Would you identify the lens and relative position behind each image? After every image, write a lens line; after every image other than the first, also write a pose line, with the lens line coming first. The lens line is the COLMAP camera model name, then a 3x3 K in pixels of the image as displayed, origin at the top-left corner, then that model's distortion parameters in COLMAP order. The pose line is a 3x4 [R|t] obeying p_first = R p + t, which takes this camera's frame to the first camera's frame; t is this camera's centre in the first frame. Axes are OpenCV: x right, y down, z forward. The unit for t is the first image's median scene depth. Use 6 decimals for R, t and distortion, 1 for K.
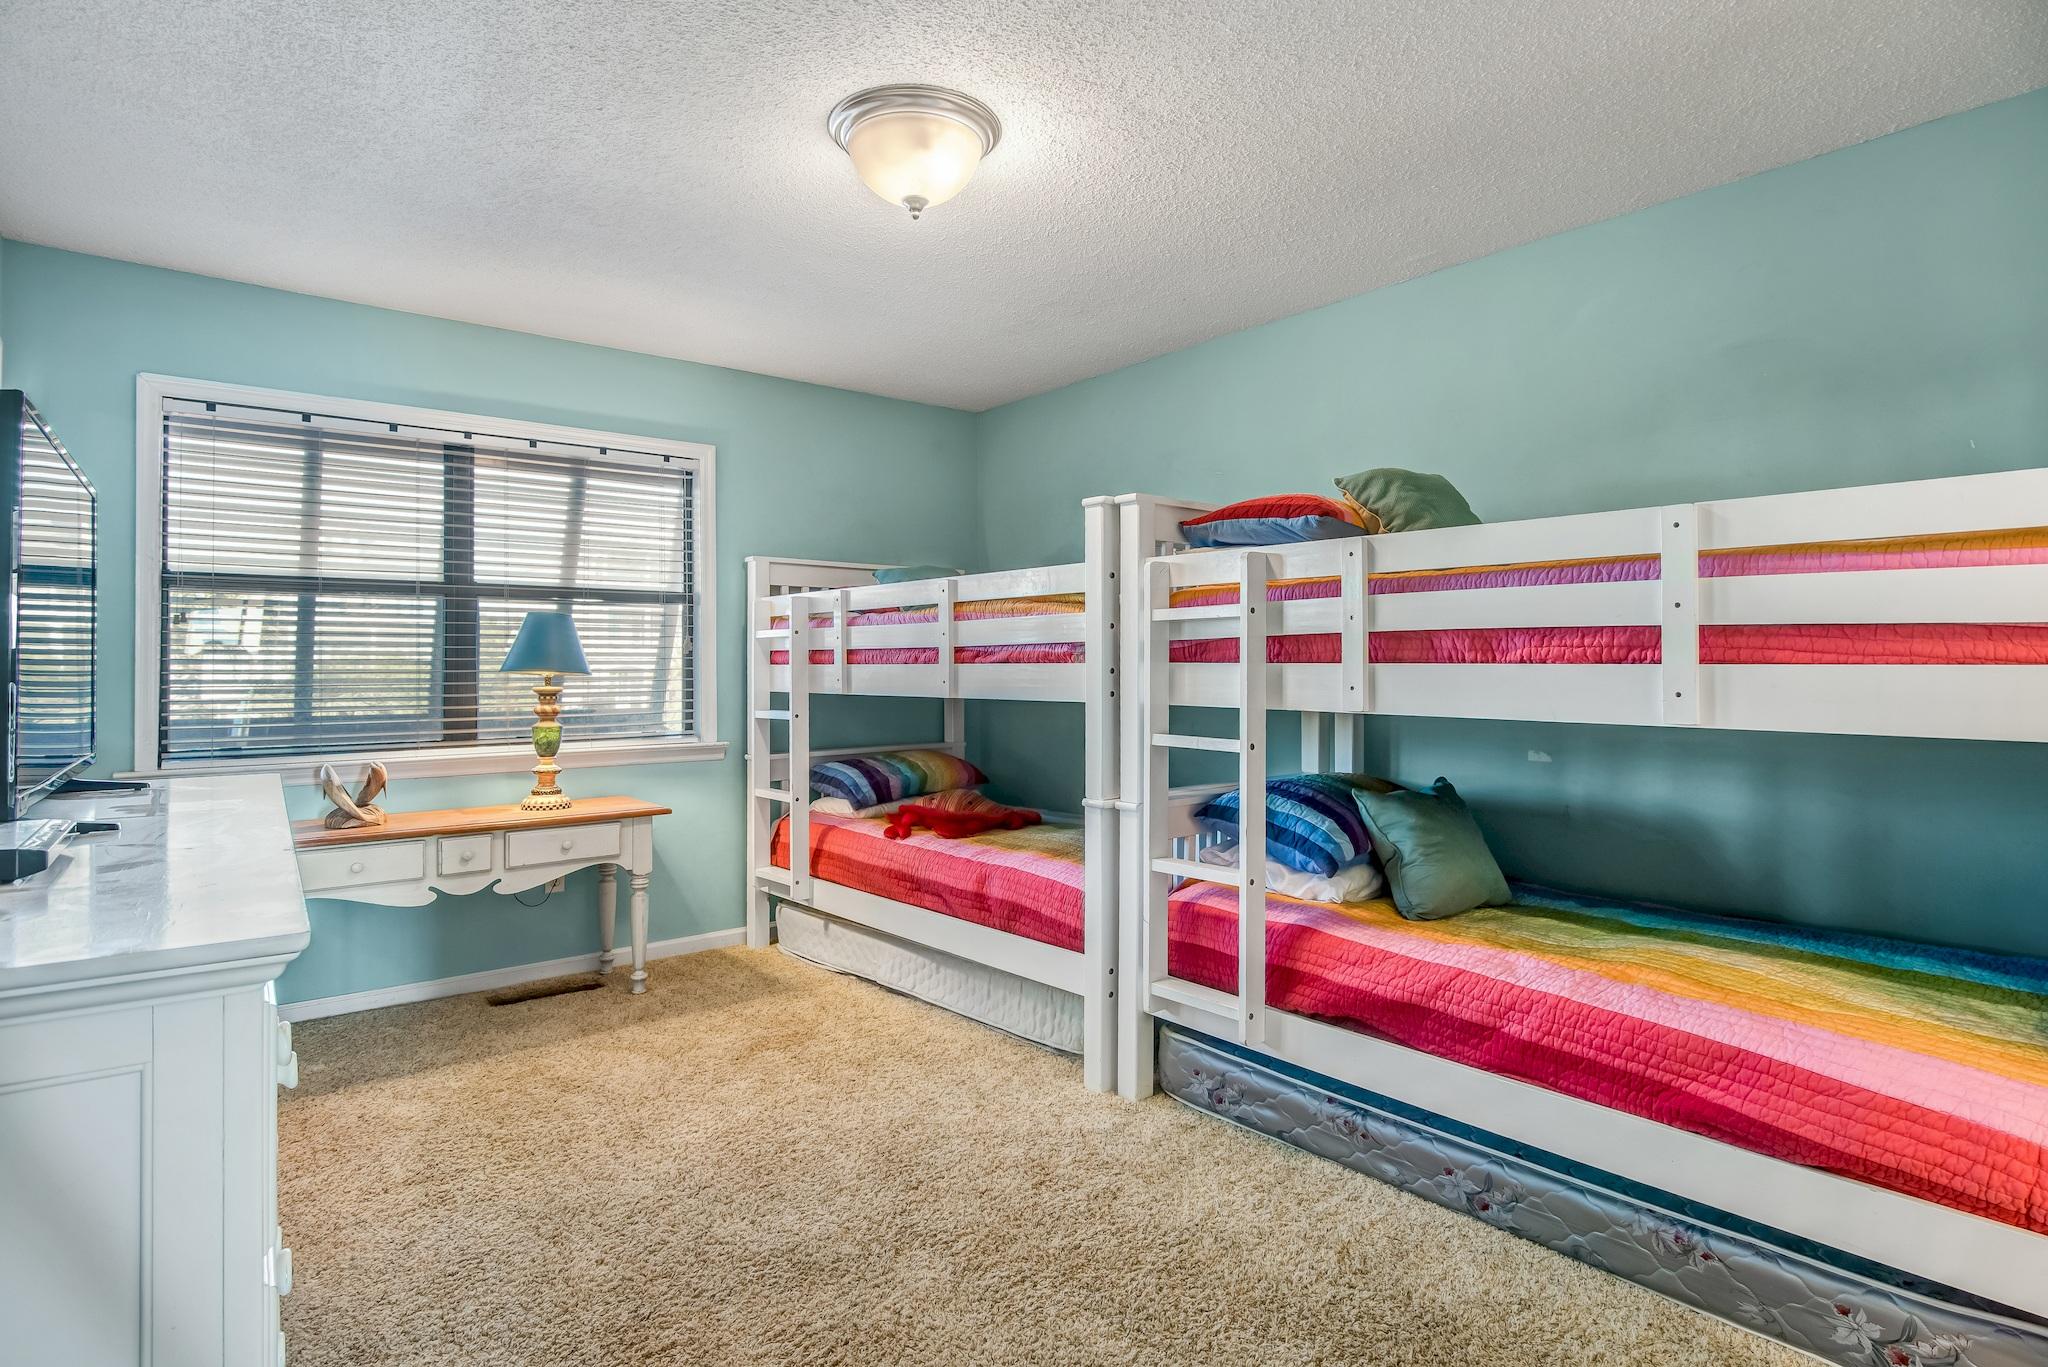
lens RADIAL K [[1023.9, 0, 1019.4], [0, 1023.9, 675.9], [0, 0, 1]] dist [-0.012923, -0.000105]
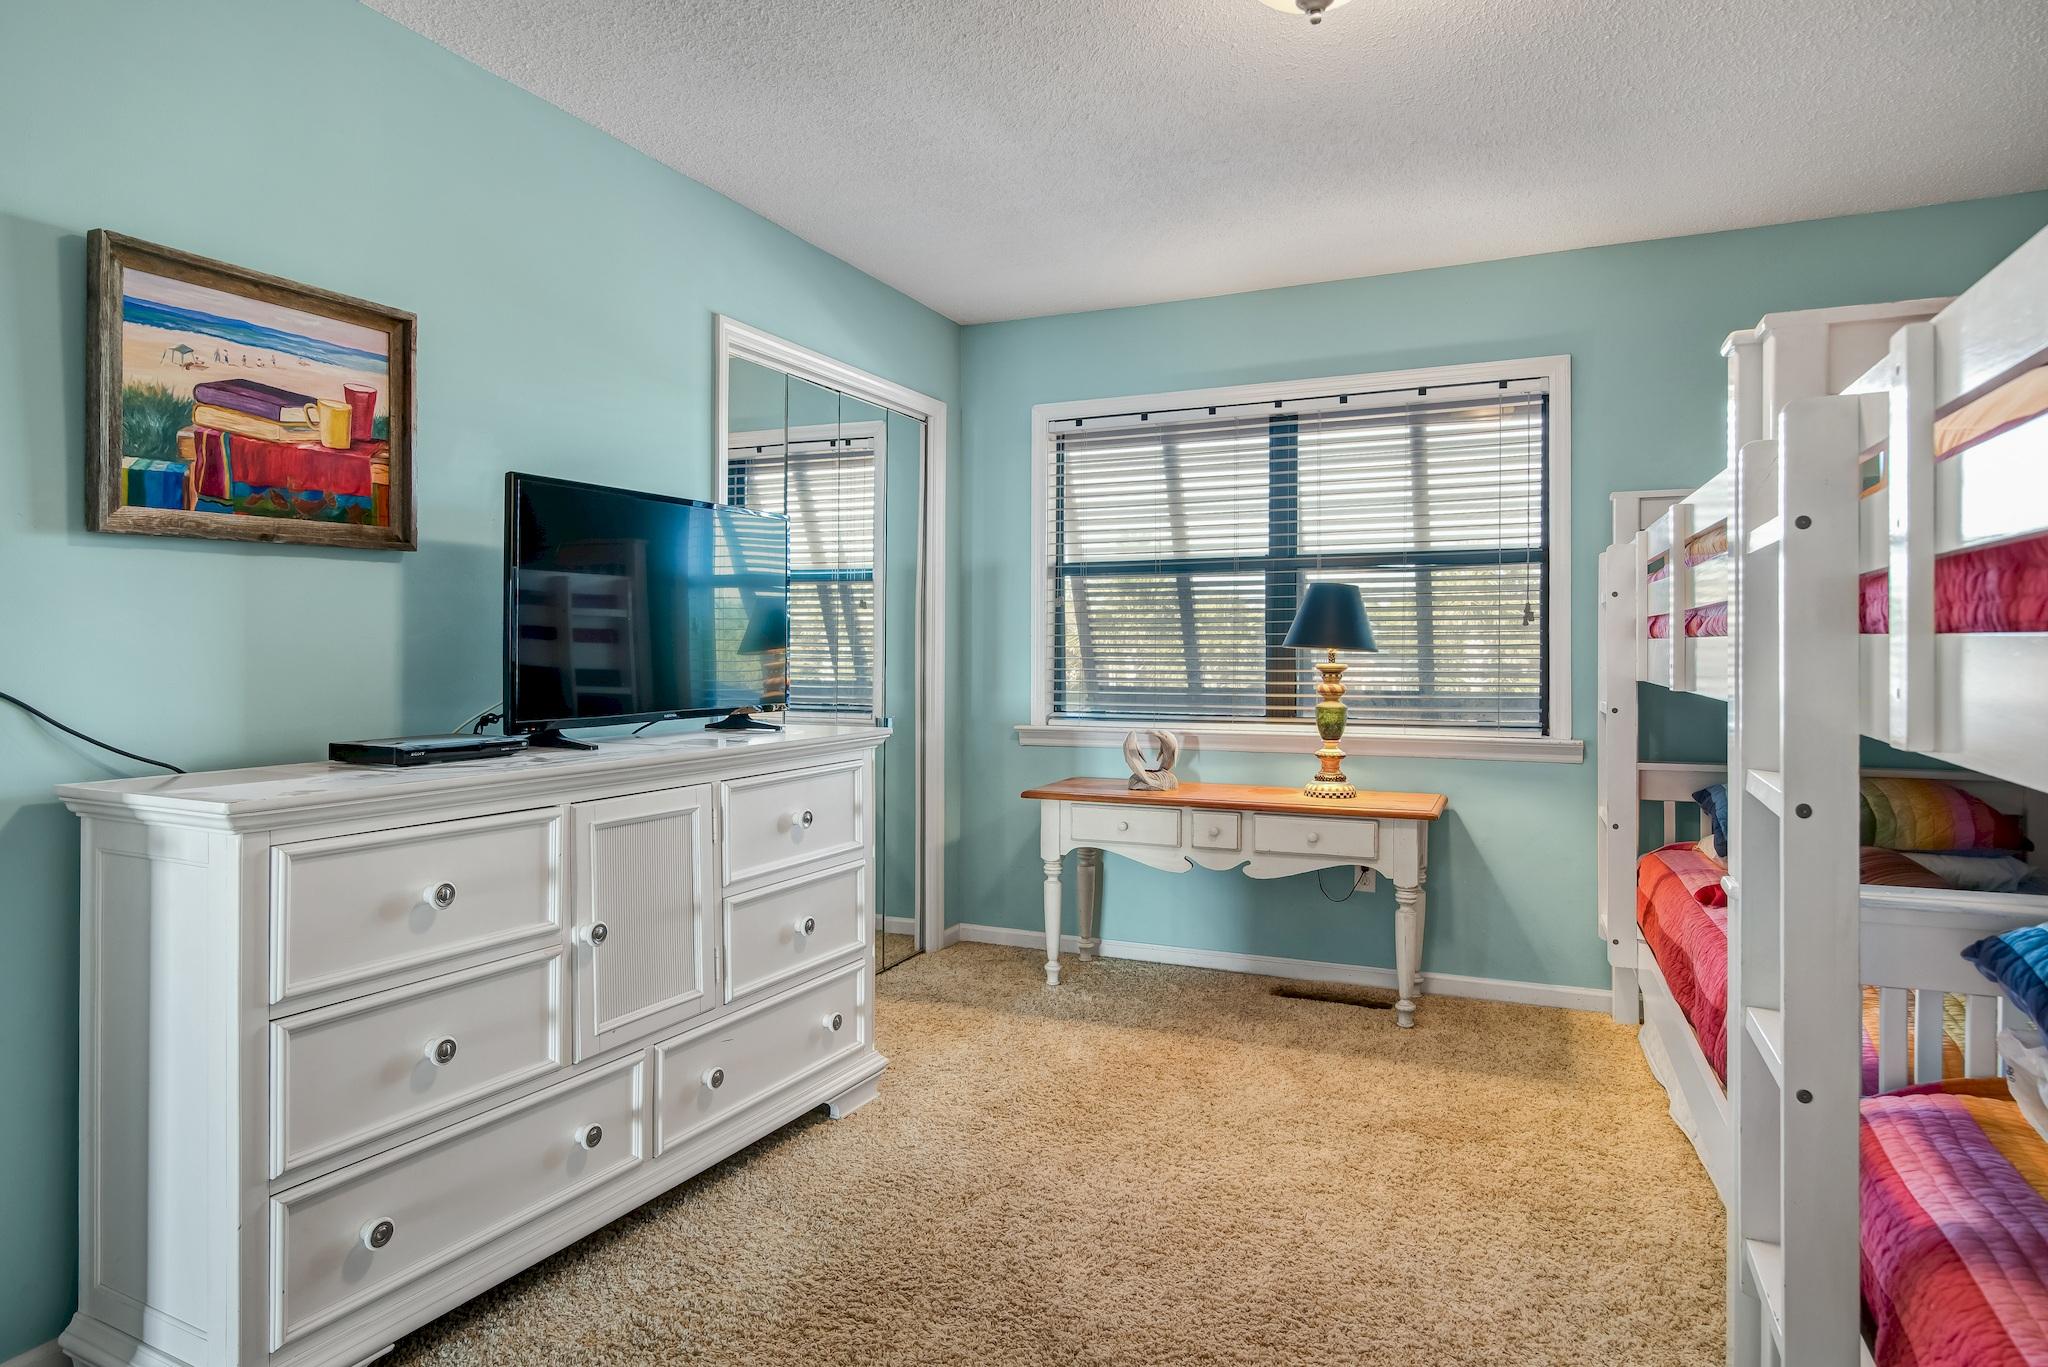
lens RADIAL K [[1169.0, 0, 1020.4], [0, 1169.0, 648.8], [0, 0, 1]] dist [0.002870, -0.000324]
pose [[0.477280, 0.007110, -0.878722, 0.326687], [-0.007295, 0.999965, 0.004128, -0.005054], [0.878721, 0.004440, 0.477315, 0.252067]]
